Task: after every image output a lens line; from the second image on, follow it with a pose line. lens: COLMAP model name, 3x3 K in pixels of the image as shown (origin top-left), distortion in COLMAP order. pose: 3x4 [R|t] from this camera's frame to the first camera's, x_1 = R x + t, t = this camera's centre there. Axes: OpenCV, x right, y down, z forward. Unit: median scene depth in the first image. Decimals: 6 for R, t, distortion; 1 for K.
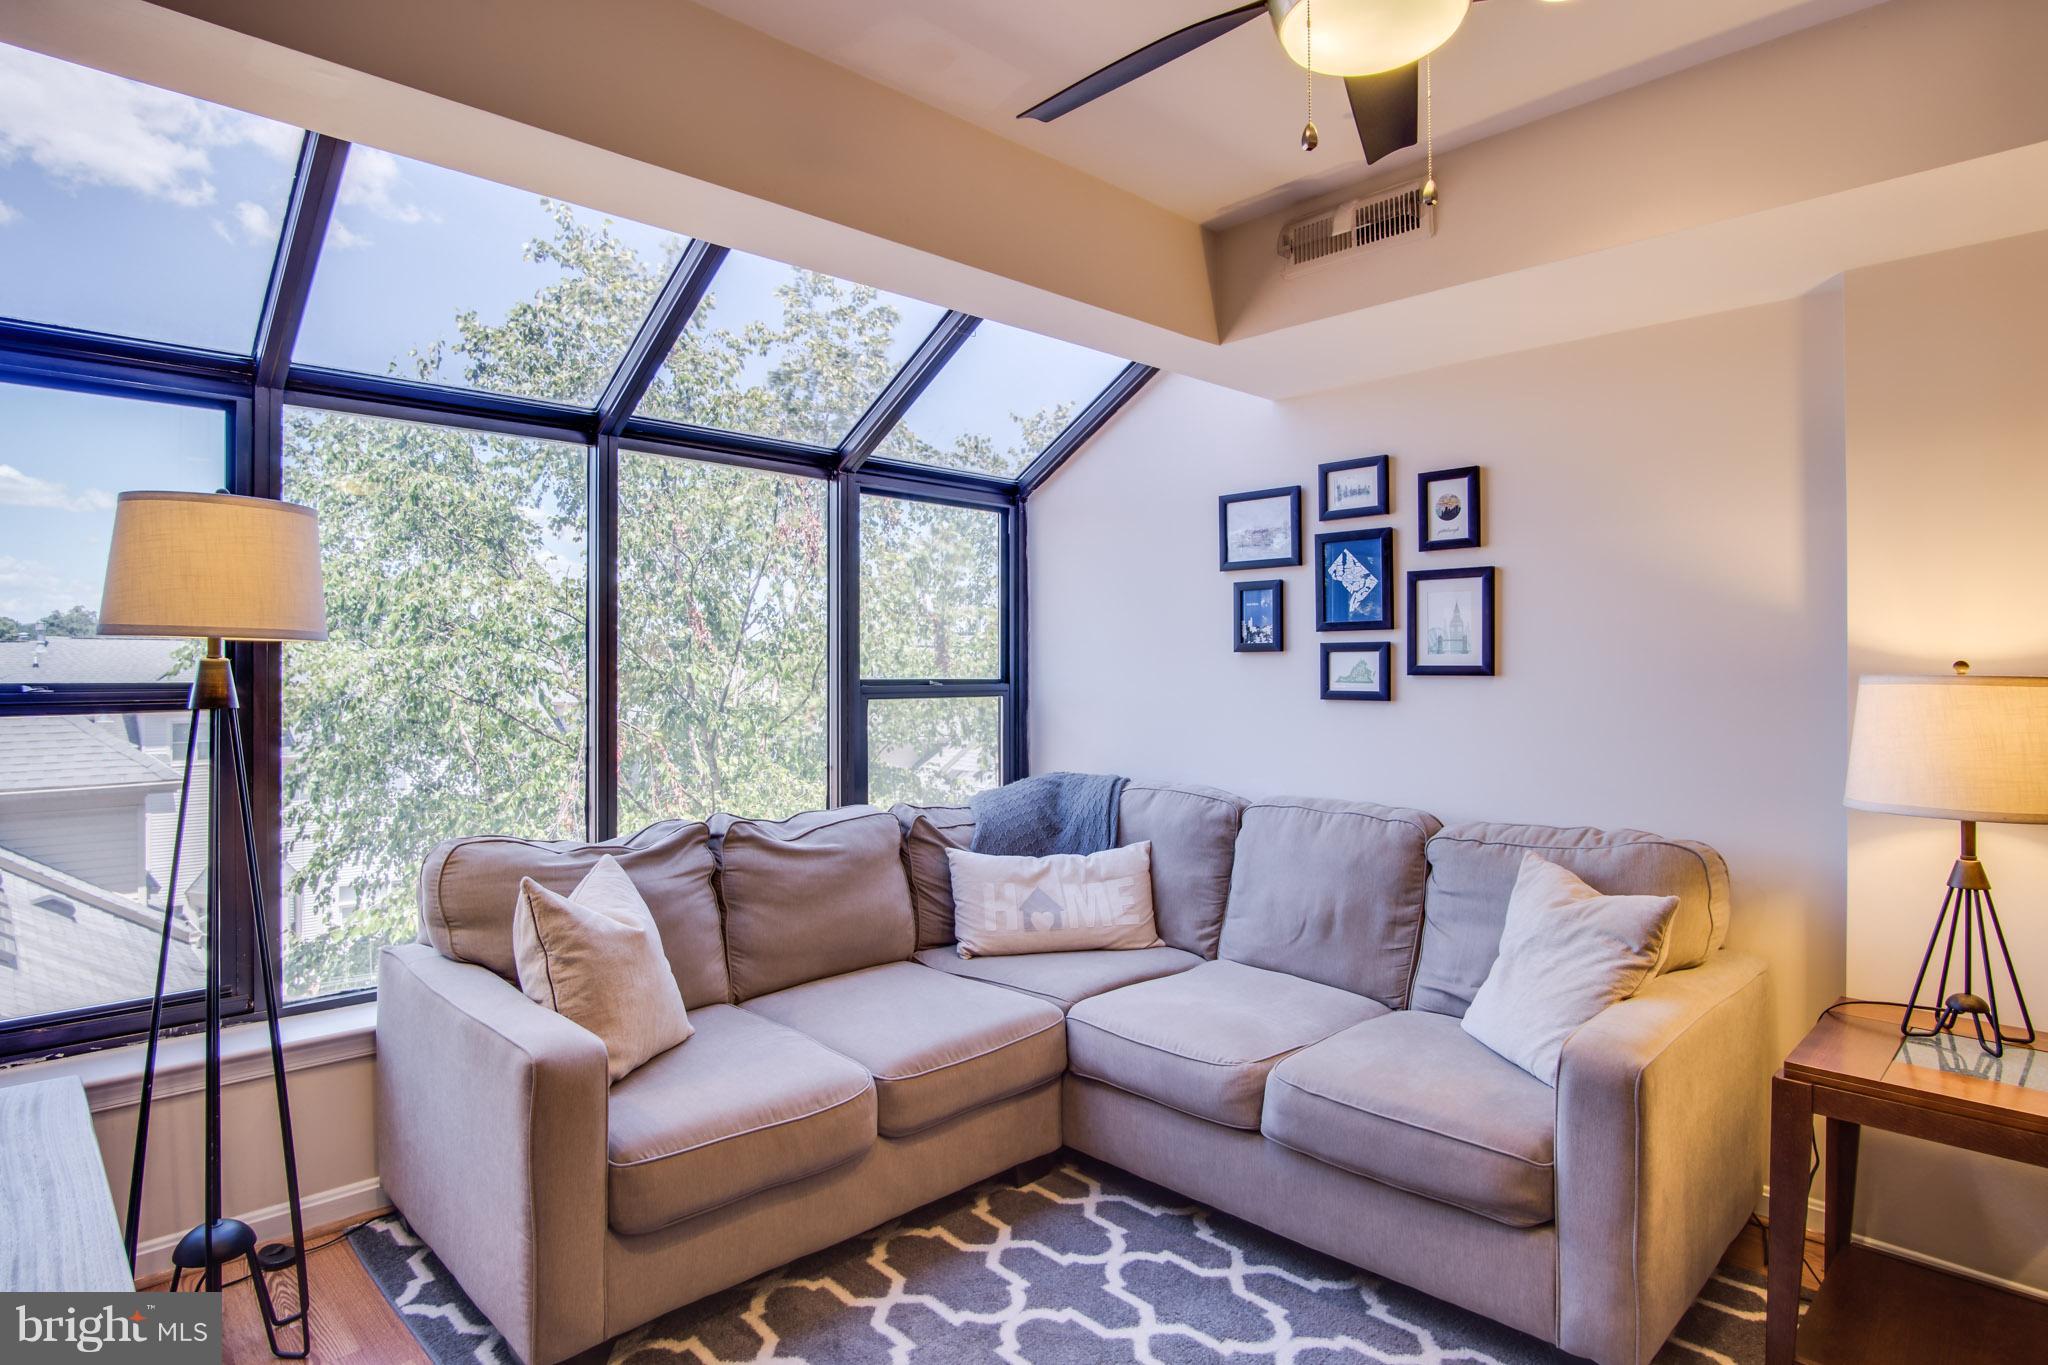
lens RADIAL K [[1120.9, 0, 1011.6], [0, 1120.9, 653.5], [0, 0, 1]] dist [-0.028266, 0.000161]
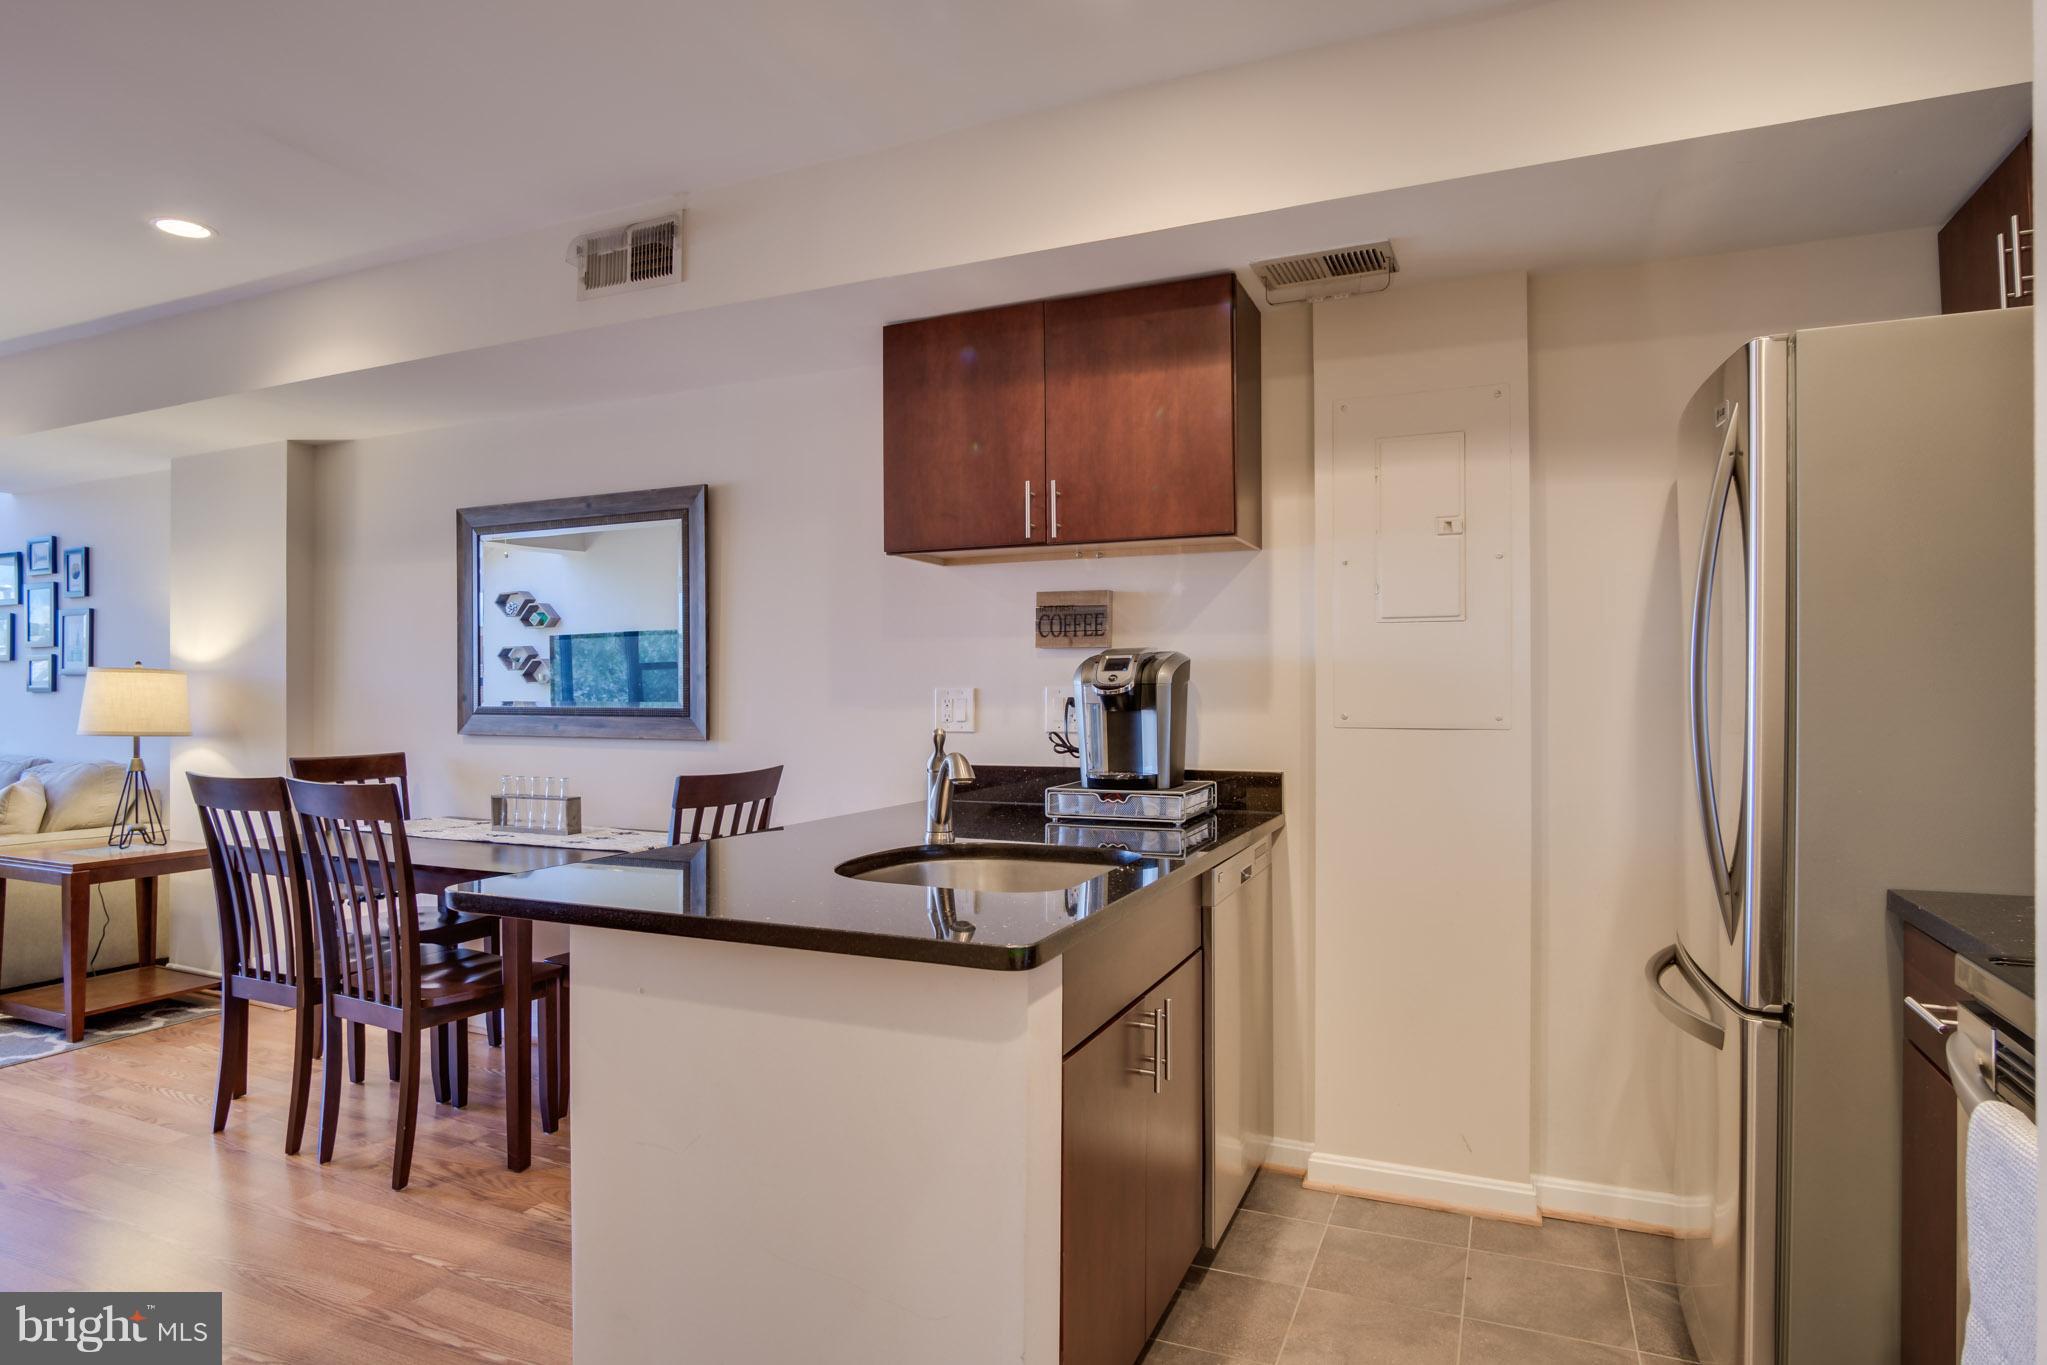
lens RADIAL K [[1123.7, 0, 1011.7], [0, 1123.7, 685.2], [0, 0, 1]] dist [-0.028917, 0.002508]
pose [[0.929642, 0.000516, 0.368463, 1.156430], [-0.001785, 0.999994, 0.003104, 0.030490], [-0.368459, -0.003543, 0.929637, -1.072408]]
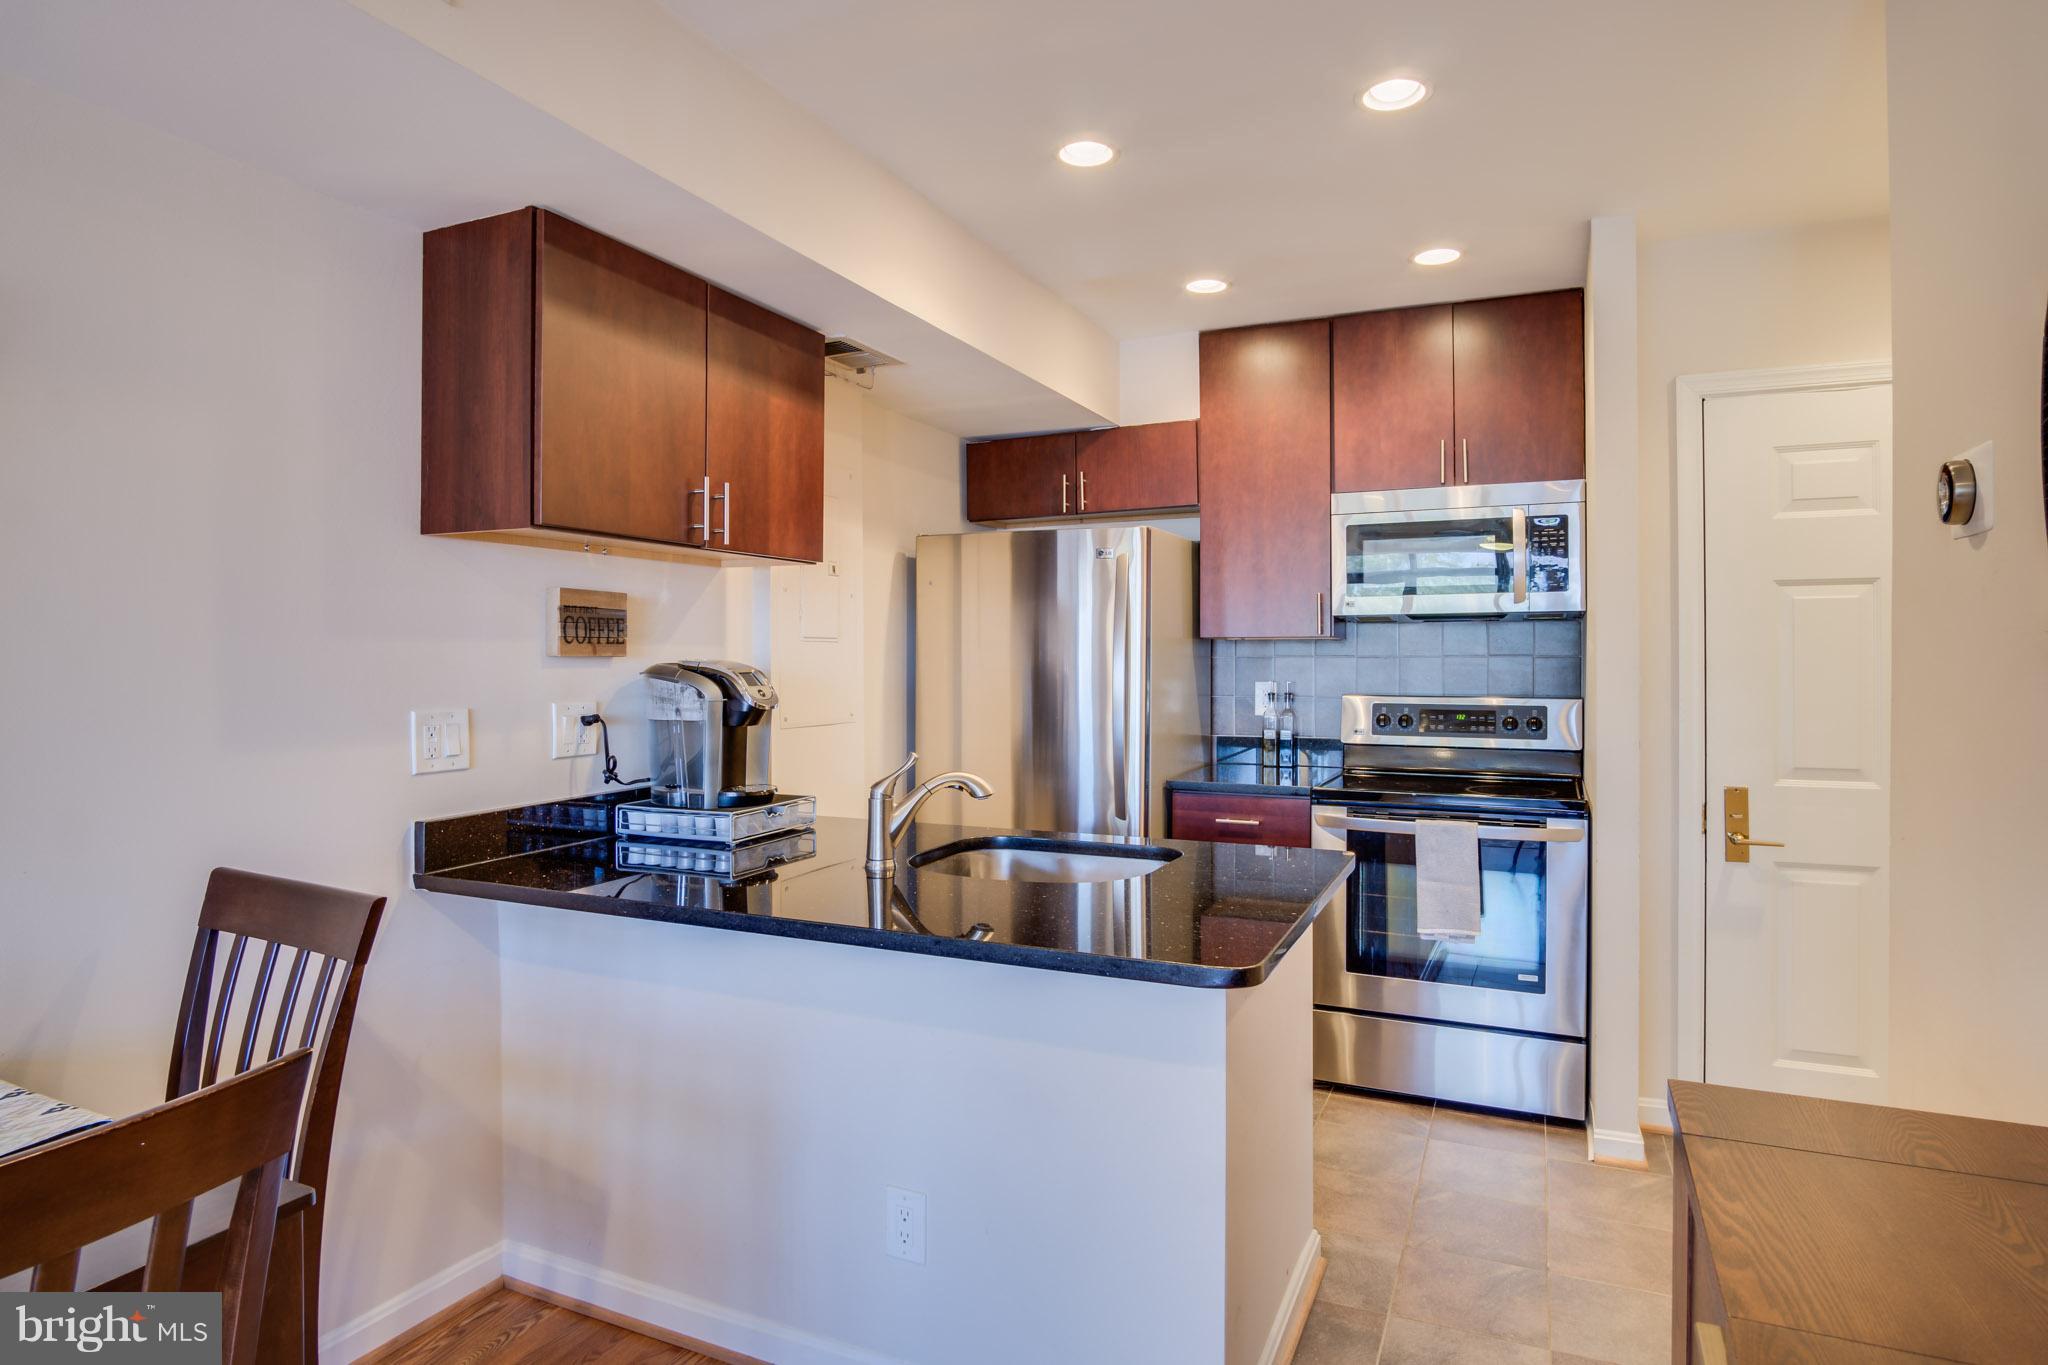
lens RADIAL K [[1120.9, 0, 1011.6], [0, 1120.9, 653.5], [0, 0, 1]] dist [-0.028266, 0.000161]
pose [[-0.354303, 0.004771, 0.935118, 0.644161], [-0.009190, 0.999921, -0.008583, 0.000643], [-0.935085, -0.011635, -0.354232, -0.115896]]
